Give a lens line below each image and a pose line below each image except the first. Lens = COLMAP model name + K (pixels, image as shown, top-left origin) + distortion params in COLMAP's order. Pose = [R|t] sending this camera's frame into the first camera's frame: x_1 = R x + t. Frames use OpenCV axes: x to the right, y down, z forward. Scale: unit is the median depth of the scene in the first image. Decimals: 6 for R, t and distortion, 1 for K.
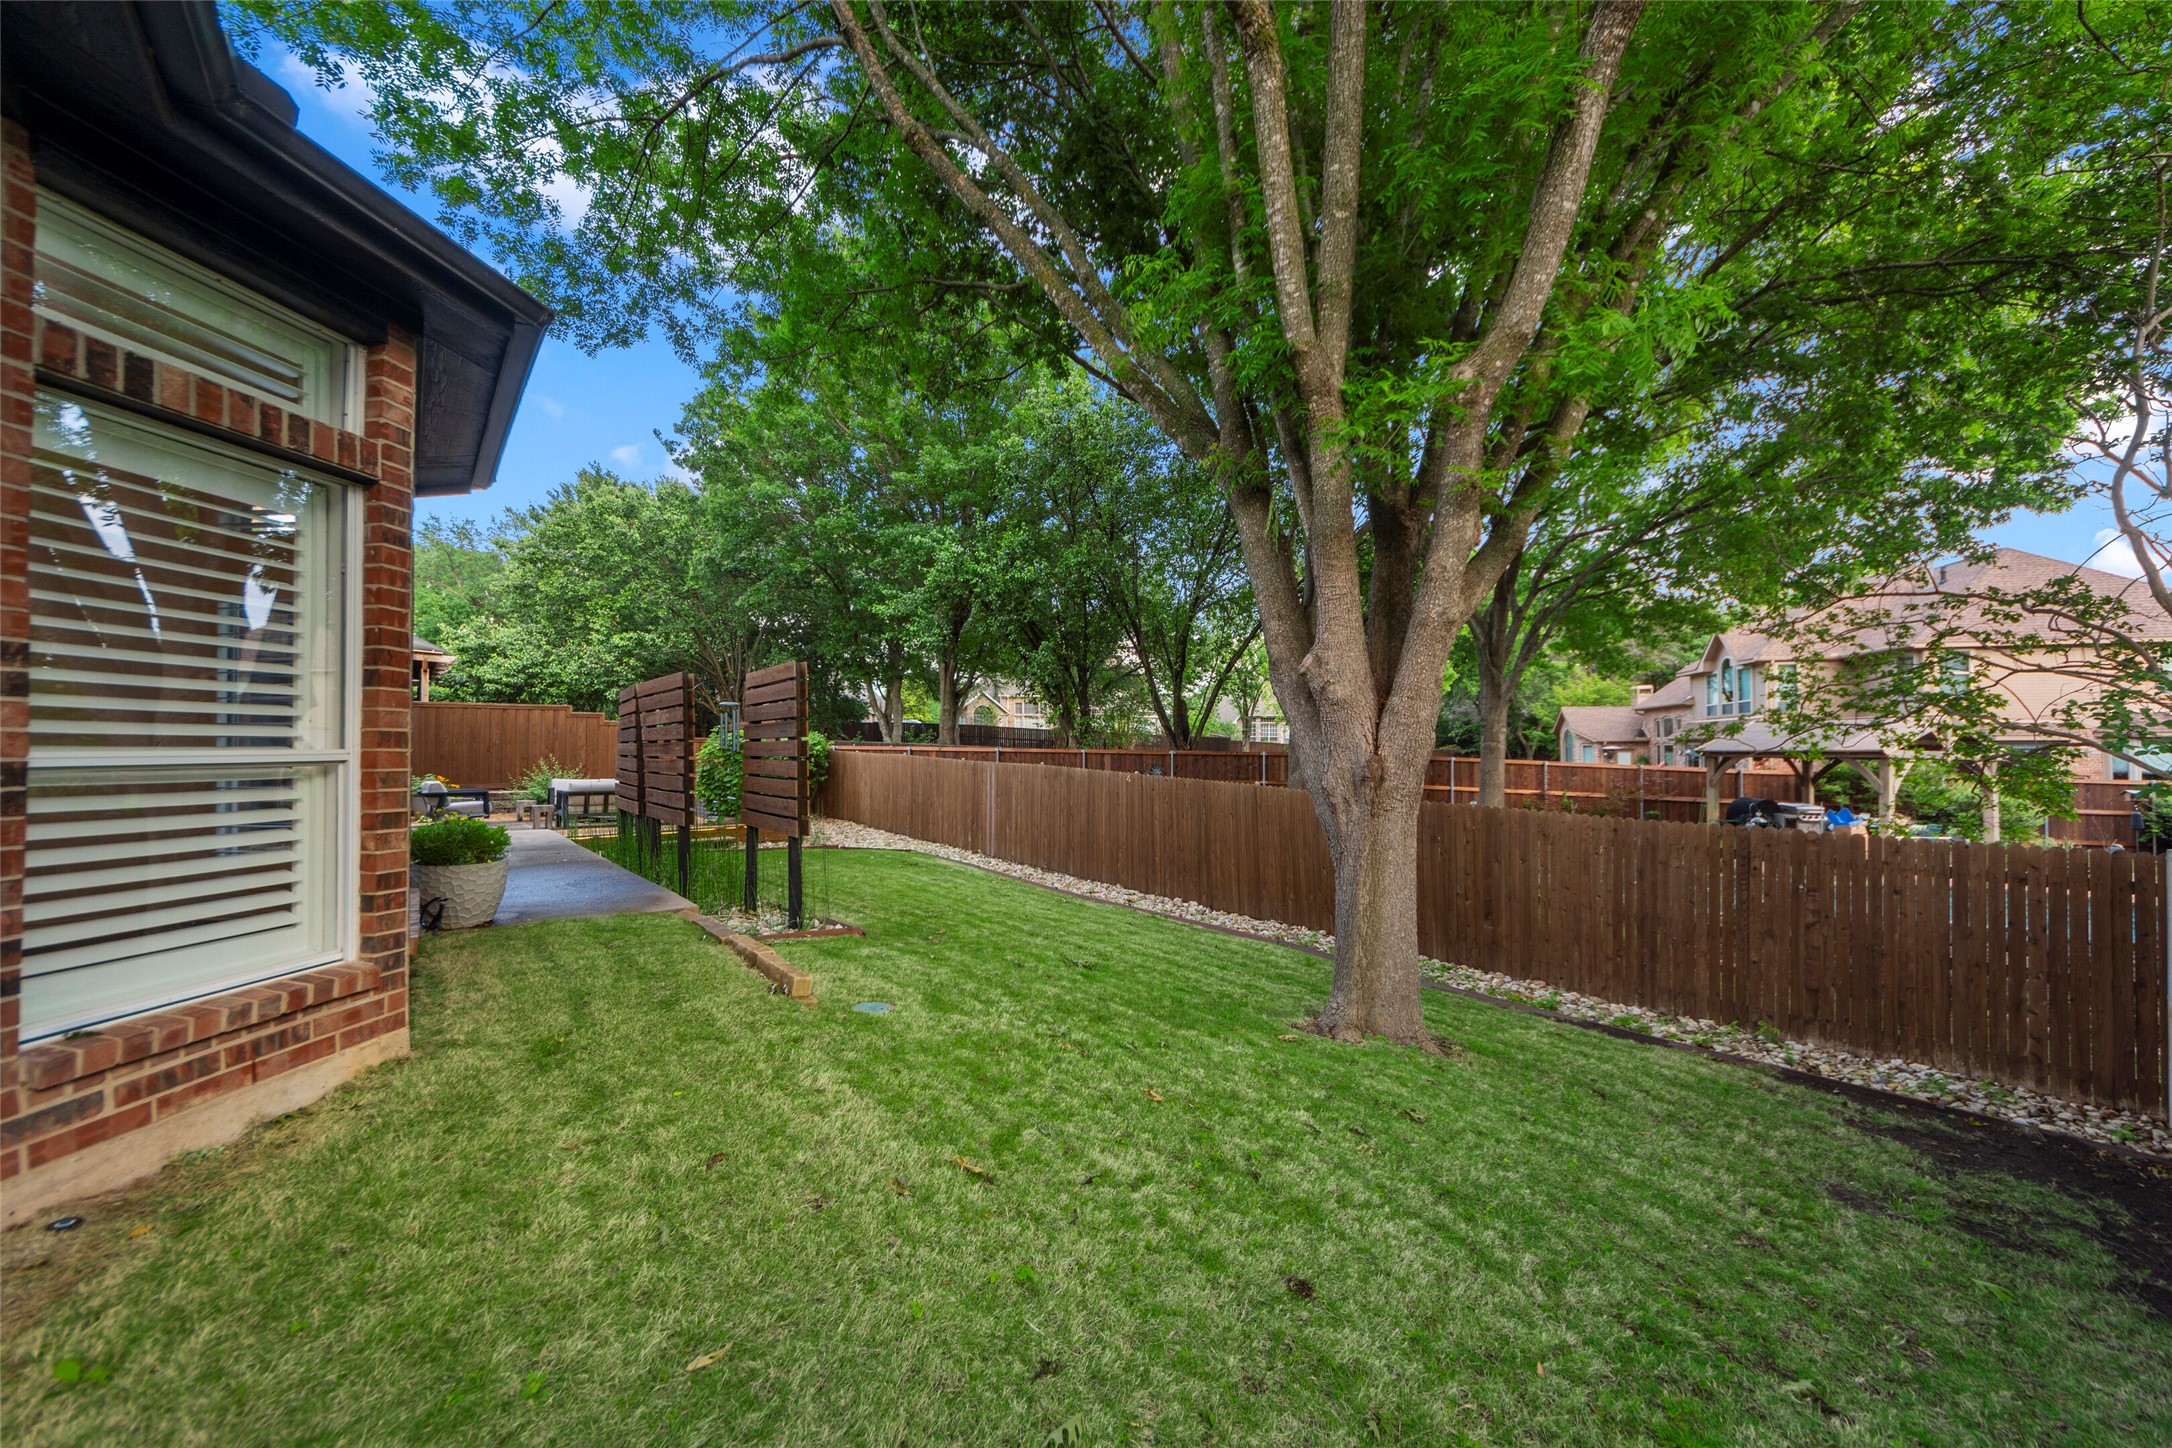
lens RADIAL K [[779.3, 0, 1082.6], [0, 779.3, 740.3], [0, 0, 1]] dist [-0.000180, -0.000018]
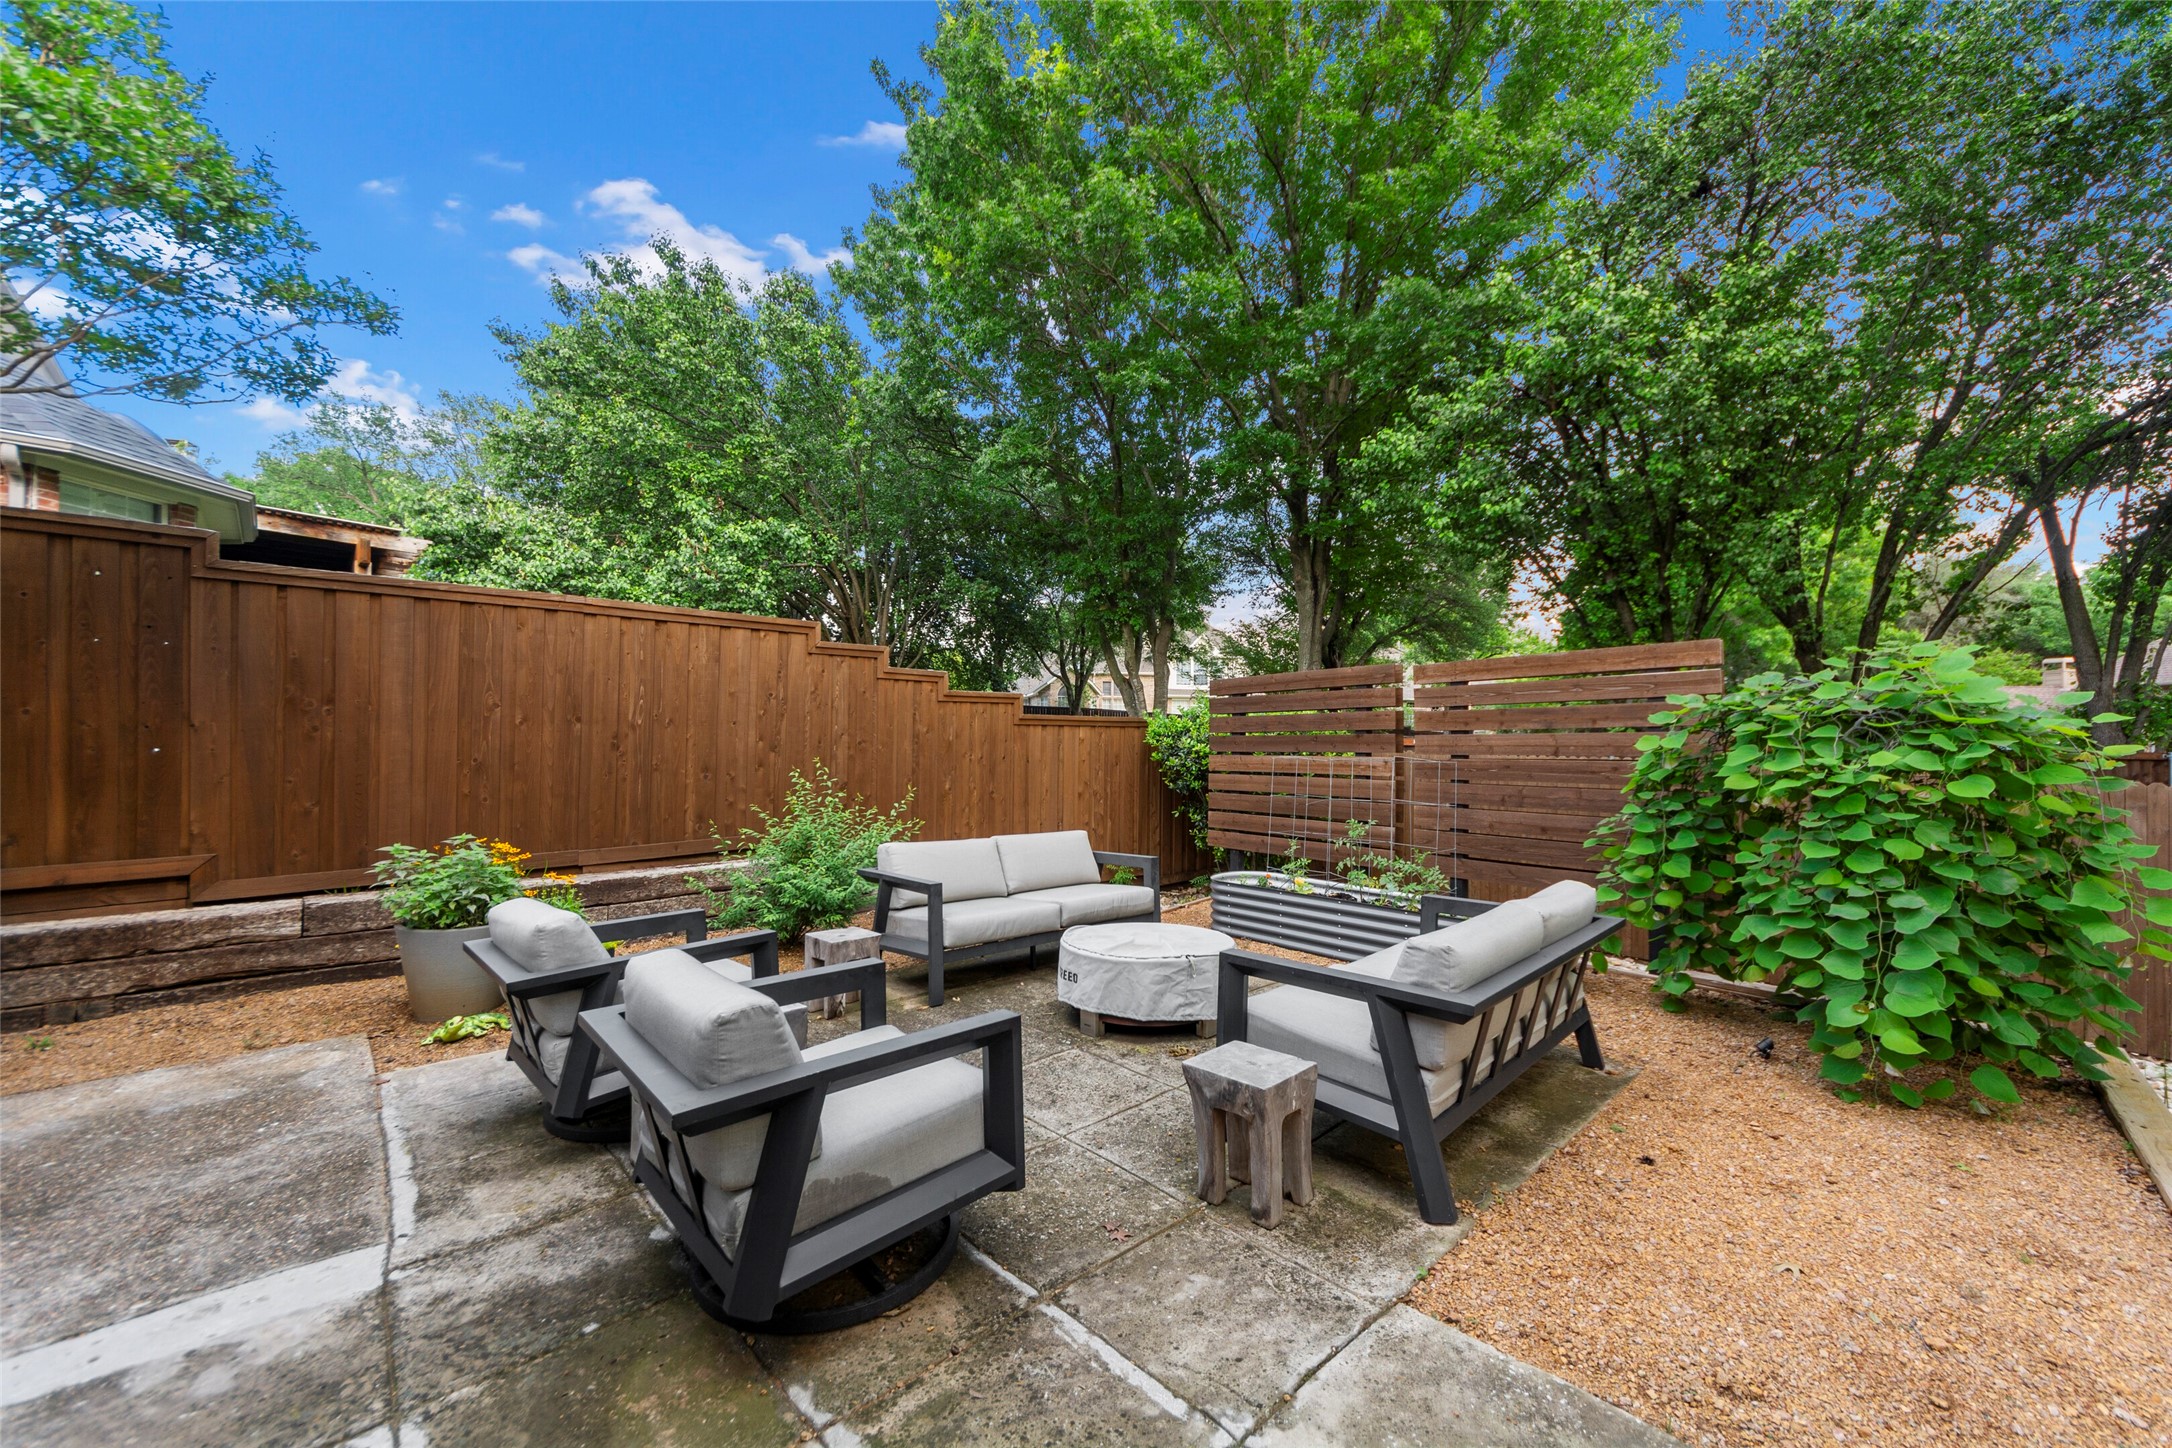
lens RADIAL K [[818.2, 0, 1084.6], [0, 818.2, 733.1], [0, 0, 1]] dist [-0.001827, -0.000107]
pose [[0.997994, 0.005401, 0.063079, -0.419631], [-0.005842, 0.999960, 0.006818, 0.002407], [-0.063039, -0.007173, 0.997985, 0.459754]]
